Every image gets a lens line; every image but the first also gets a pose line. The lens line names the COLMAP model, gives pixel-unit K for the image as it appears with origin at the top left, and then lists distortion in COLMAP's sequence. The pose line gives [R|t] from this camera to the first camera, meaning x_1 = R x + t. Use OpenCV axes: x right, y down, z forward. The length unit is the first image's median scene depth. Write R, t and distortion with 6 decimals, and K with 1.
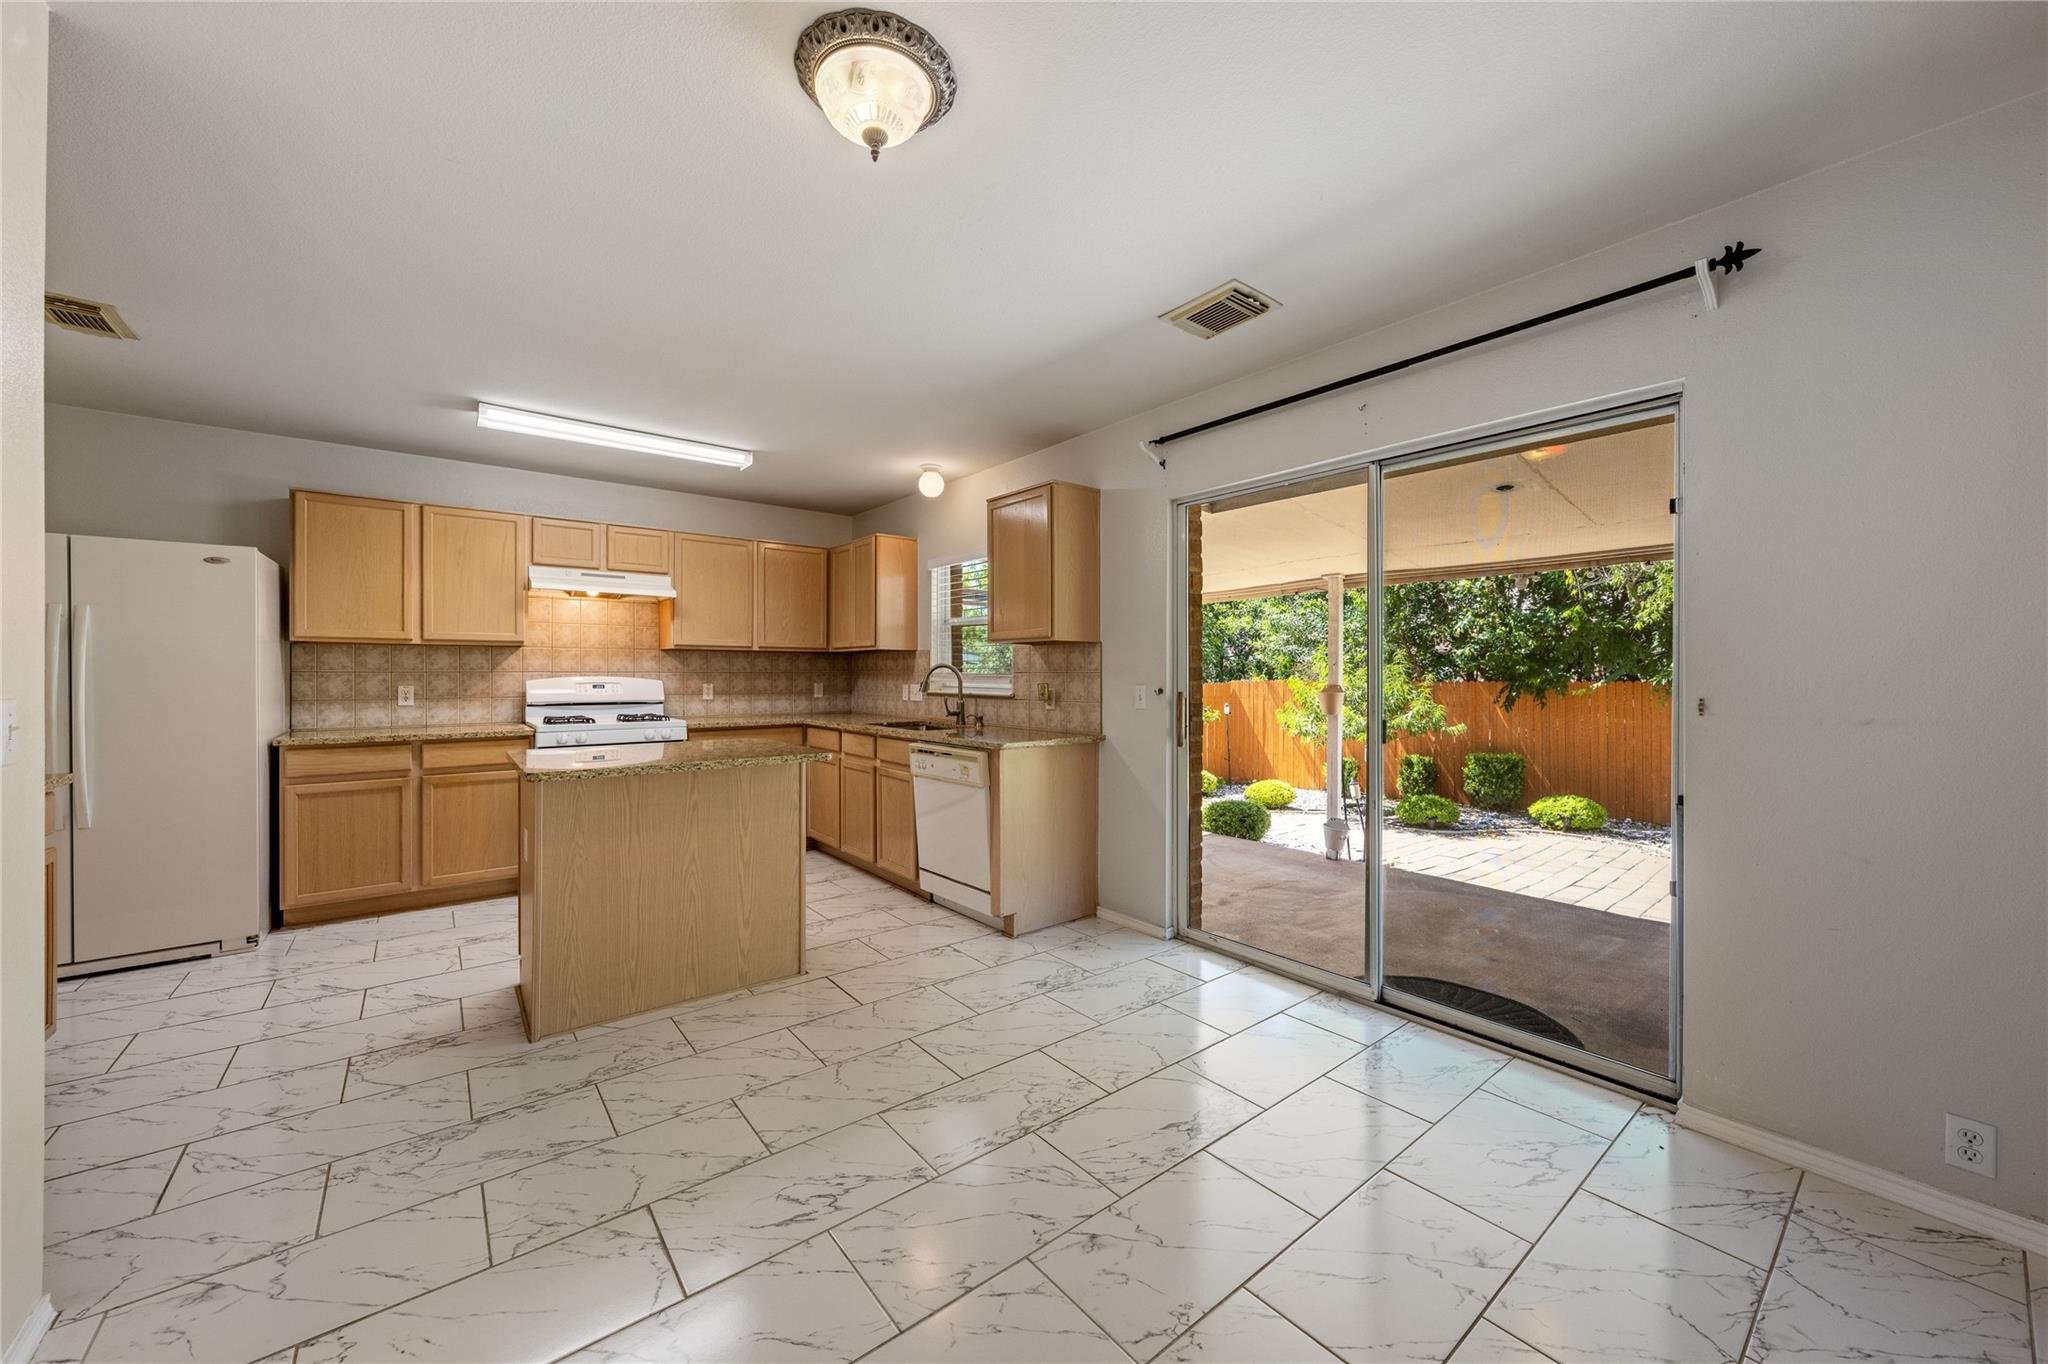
lens RADIAL K [[750.0, 0, 1031.5], [0, 750.0, 677.8], [0, 0, 1]] dist [-0.000283, -0.000335]
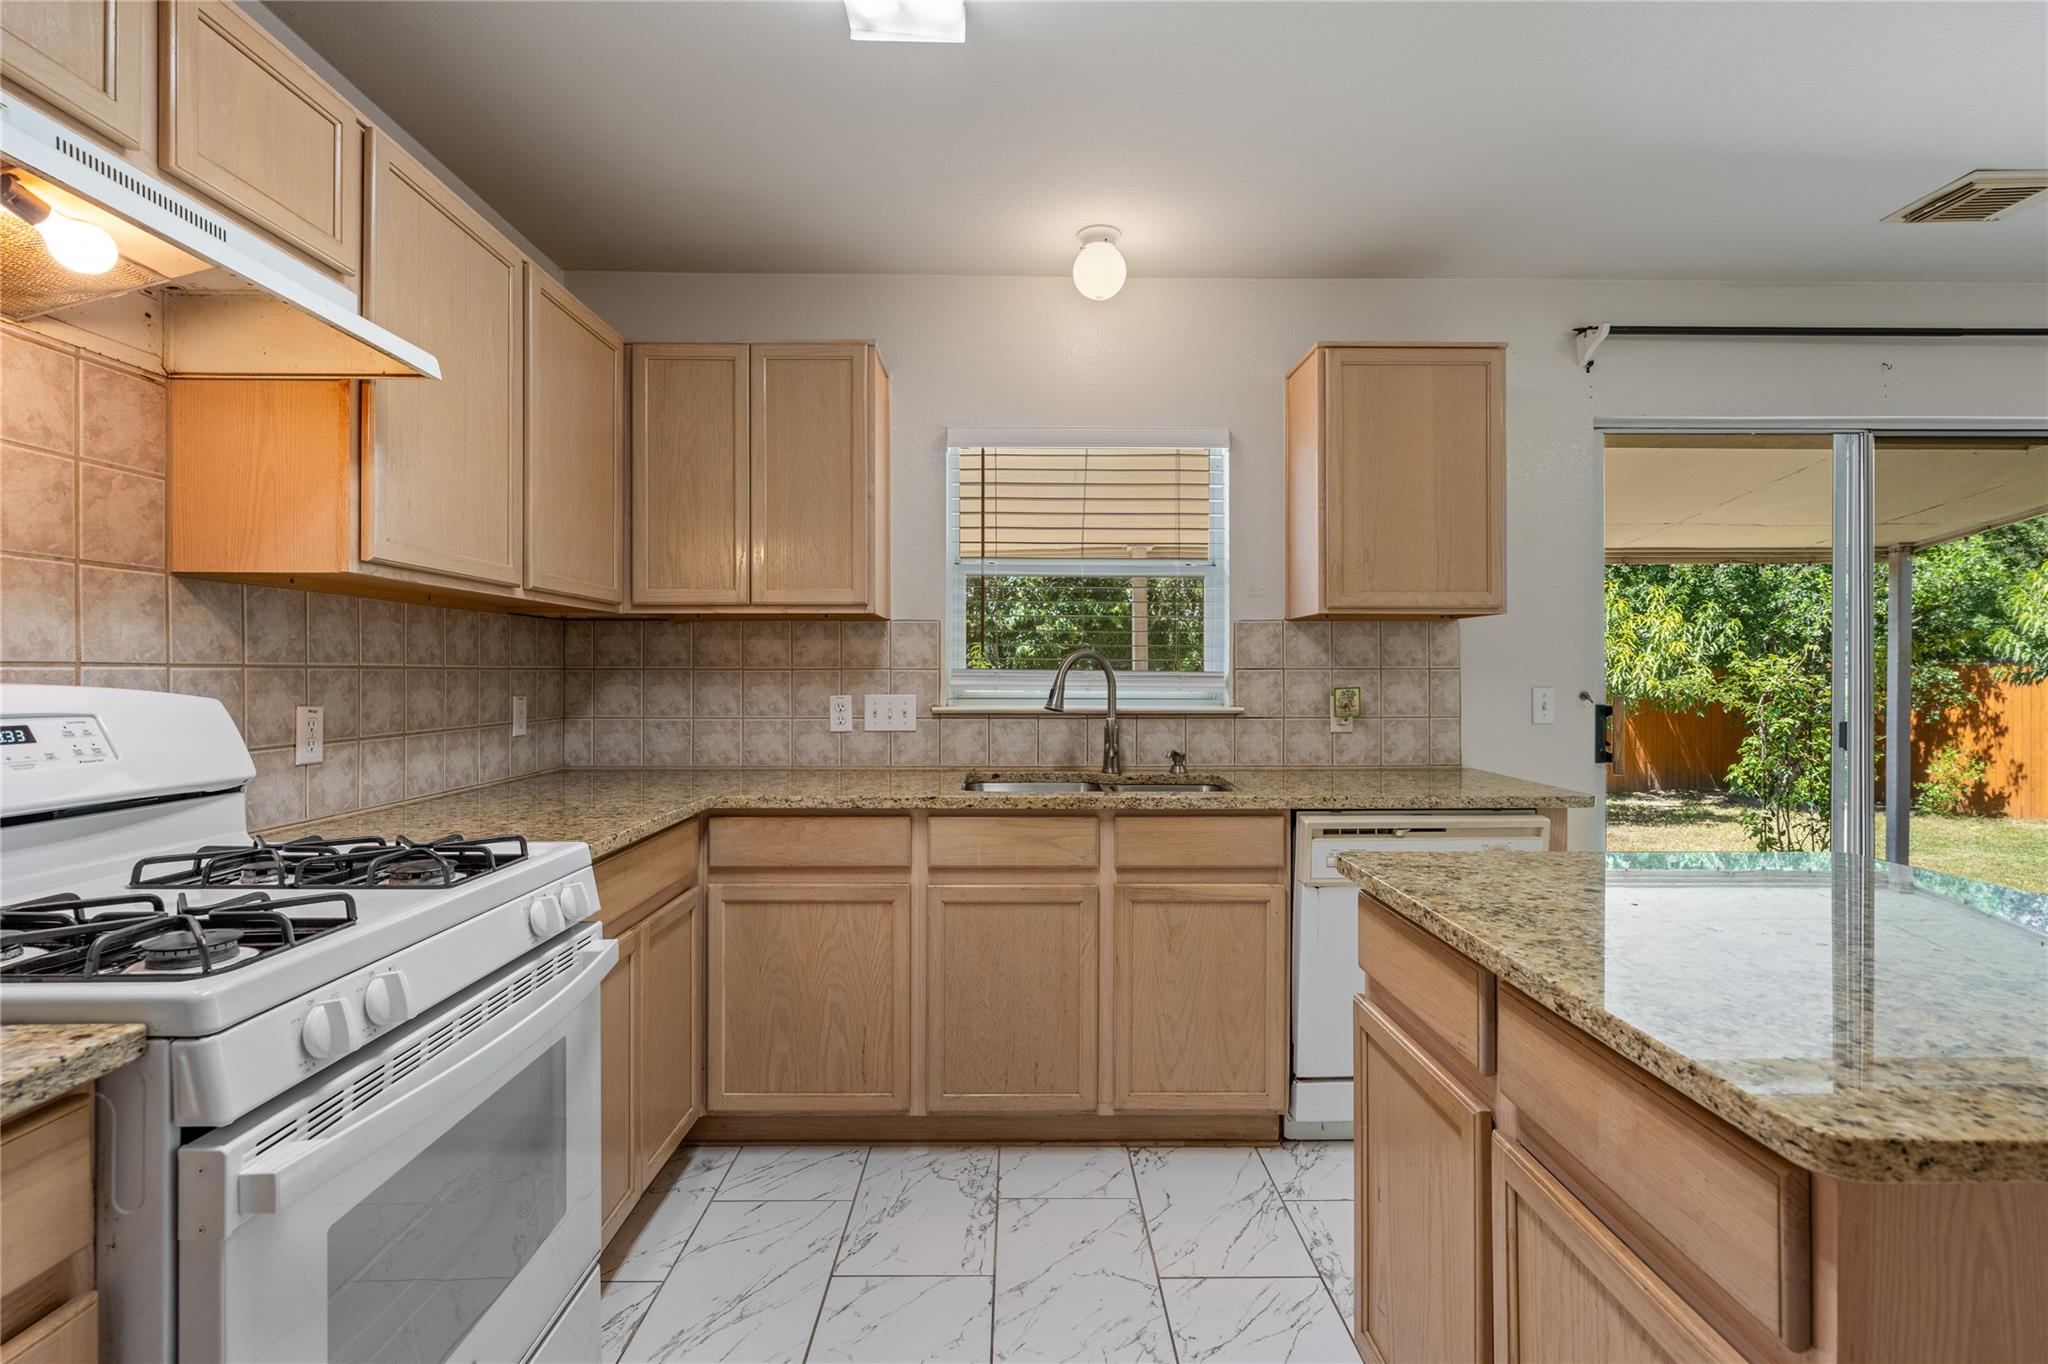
lens RADIAL K [[957.6, 0, 1025.3], [0, 957.6, 670.5], [0, 0, 1]] dist [0.000923, -0.000251]
pose [[0.619085, 0.000989, 0.785323, -0.643717], [0.005864, 0.999966, -0.005882, -0.002209], [-0.785302, 0.008246, 0.619058, 0.665033]]
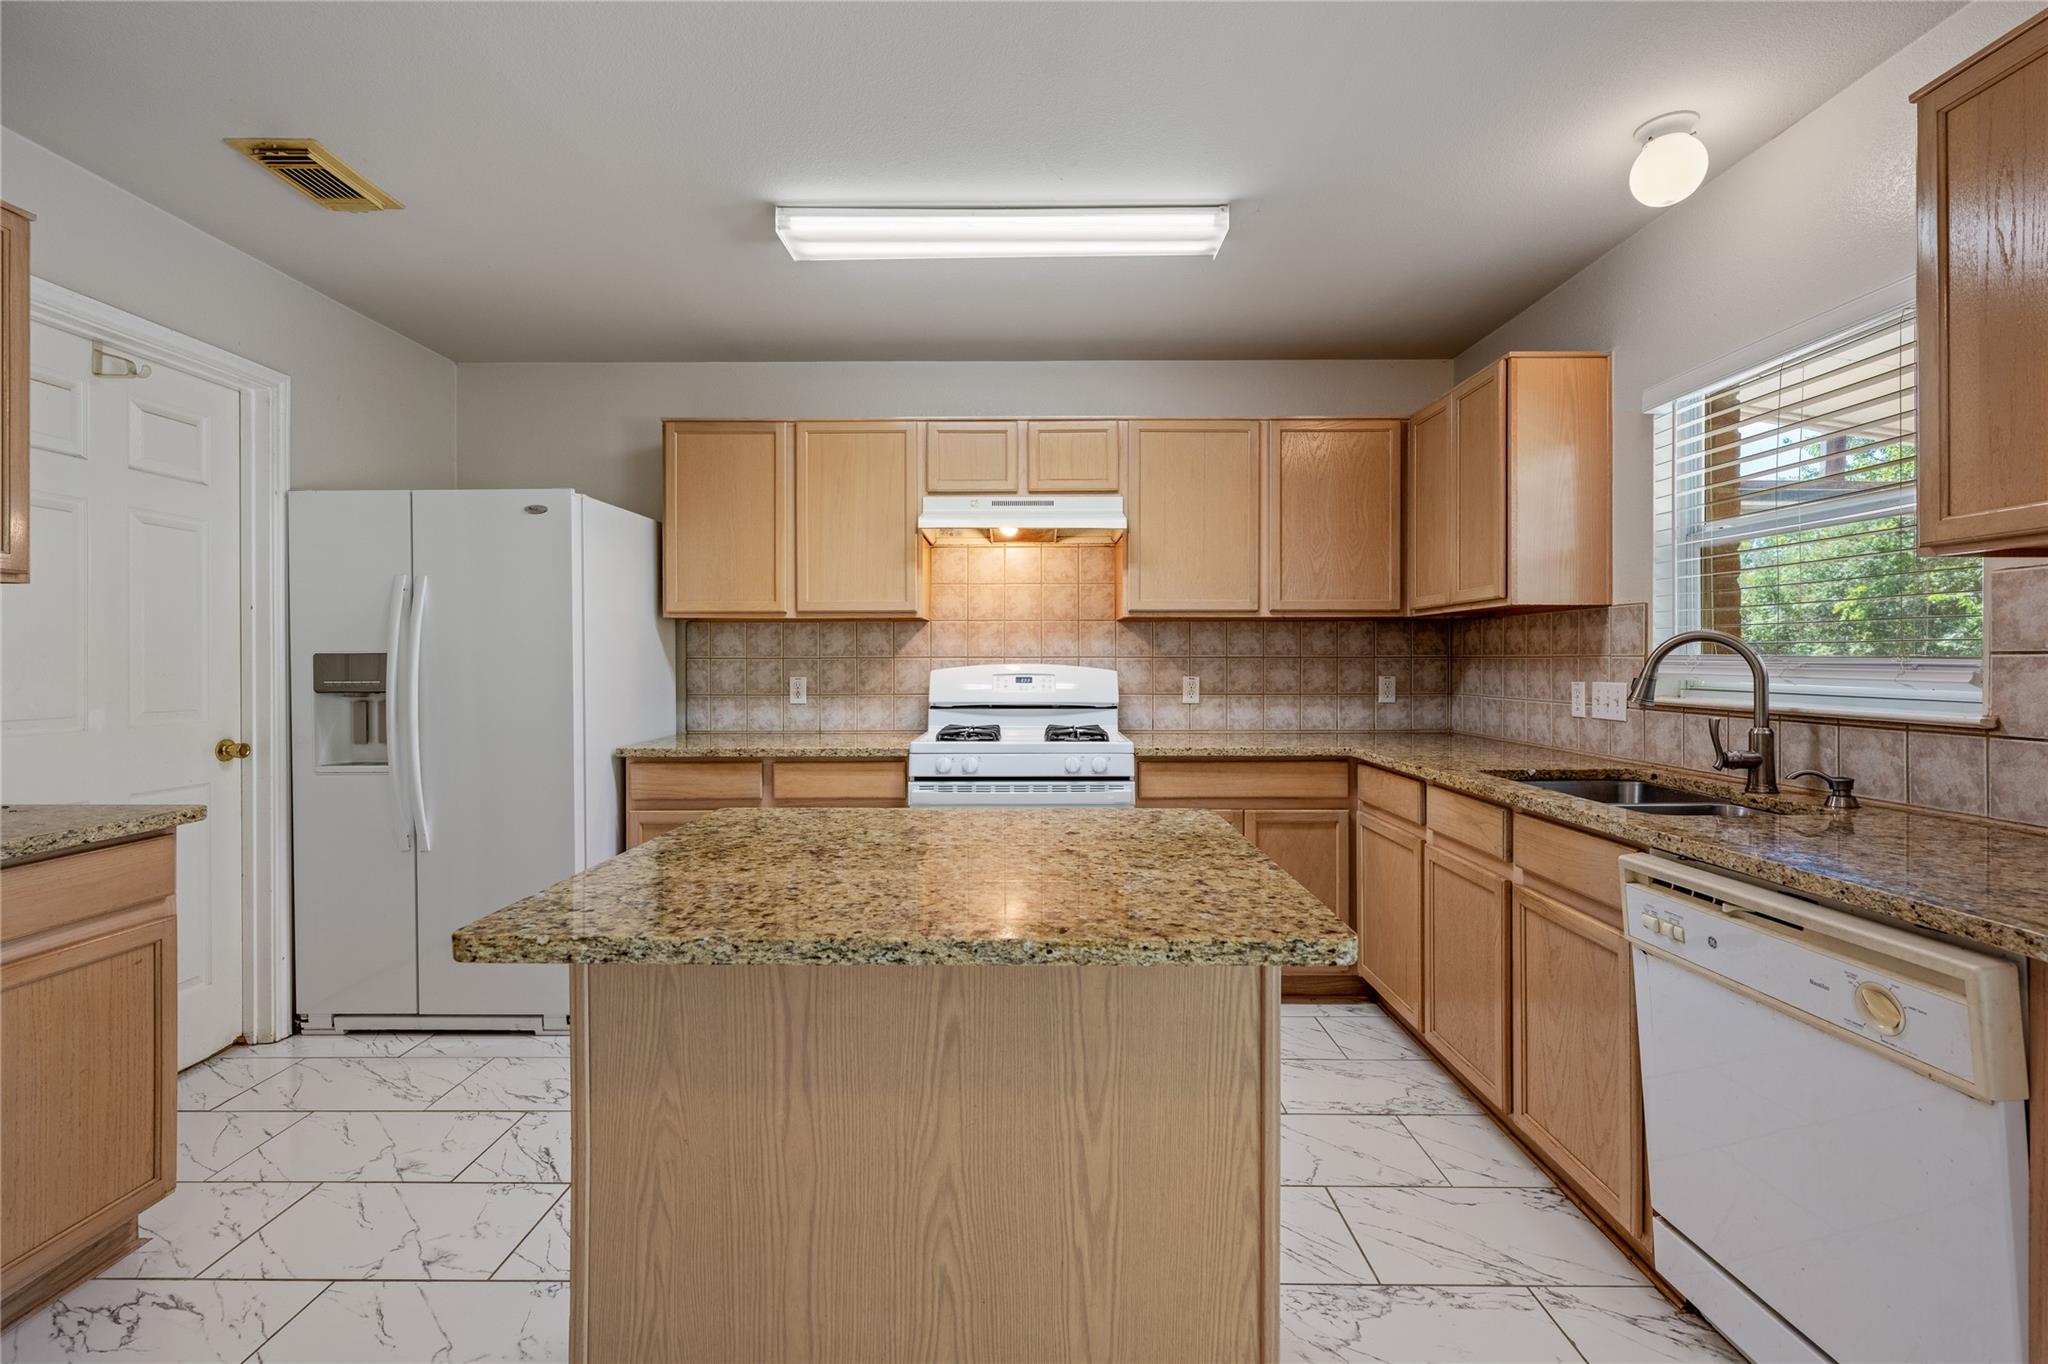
lens RADIAL K [[904.9, 0, 1017.1], [0, 904.9, 662.0], [0, 0, 1]] dist [-0.005657, -0.000056]
pose [[0.770069, -0.001621, -0.637959, -0.095689], [-0.000905, 0.999993, -0.003634, -0.000752], [0.637960, 0.003376, 0.770062, 0.425934]]
